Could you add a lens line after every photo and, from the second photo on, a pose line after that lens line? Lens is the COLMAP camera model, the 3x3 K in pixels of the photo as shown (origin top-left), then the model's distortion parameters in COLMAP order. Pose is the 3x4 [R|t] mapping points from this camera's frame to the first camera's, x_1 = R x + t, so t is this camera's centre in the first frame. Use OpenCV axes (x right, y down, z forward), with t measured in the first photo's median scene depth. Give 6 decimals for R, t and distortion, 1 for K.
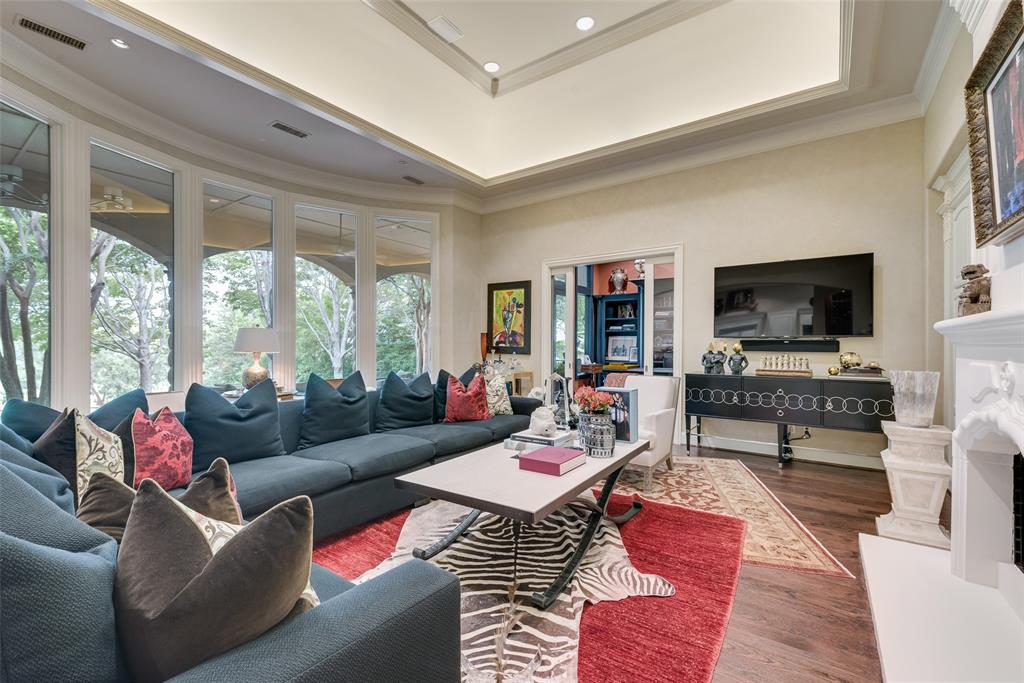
lens RADIAL K [[435.0, 0, 507.9], [0, 435.0, 345.7], [0, 0, 1]] dist [-0.000830, -0.000038]
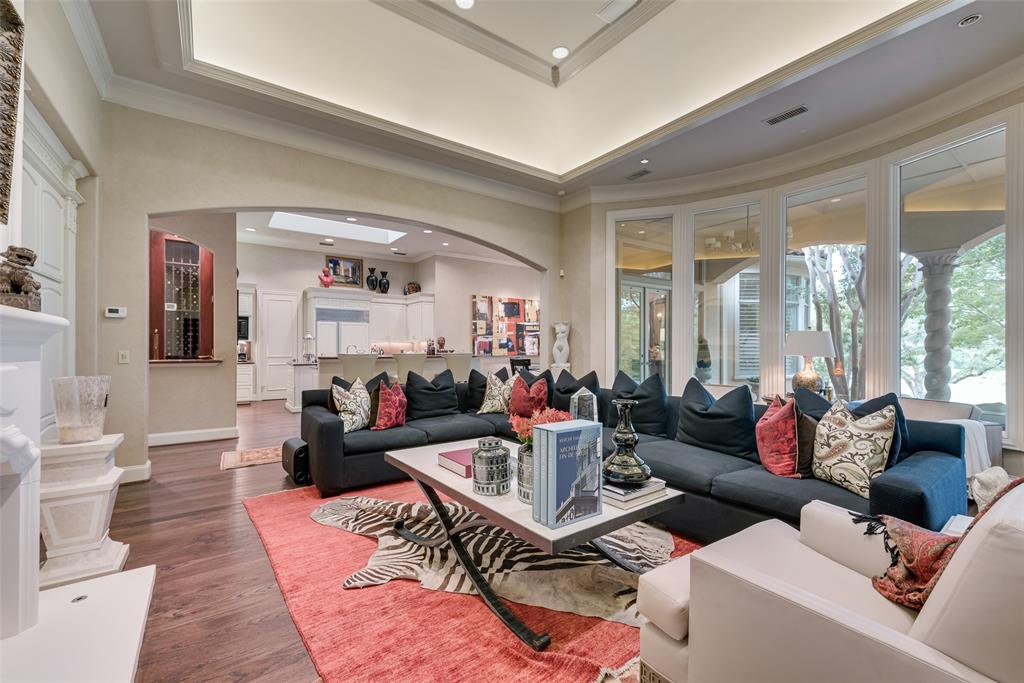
lens RADIAL K [[407.4, 0, 510.4], [0, 407.4, 345.9], [0, 0, 1]] dist [0.008854, 0.000015]
pose [[-0.296948, -0.004603, -0.954883, 0.842855], [-0.003508, 0.999987, -0.003730, -0.003606], [0.954887, 0.002242, -0.296960, 1.171867]]
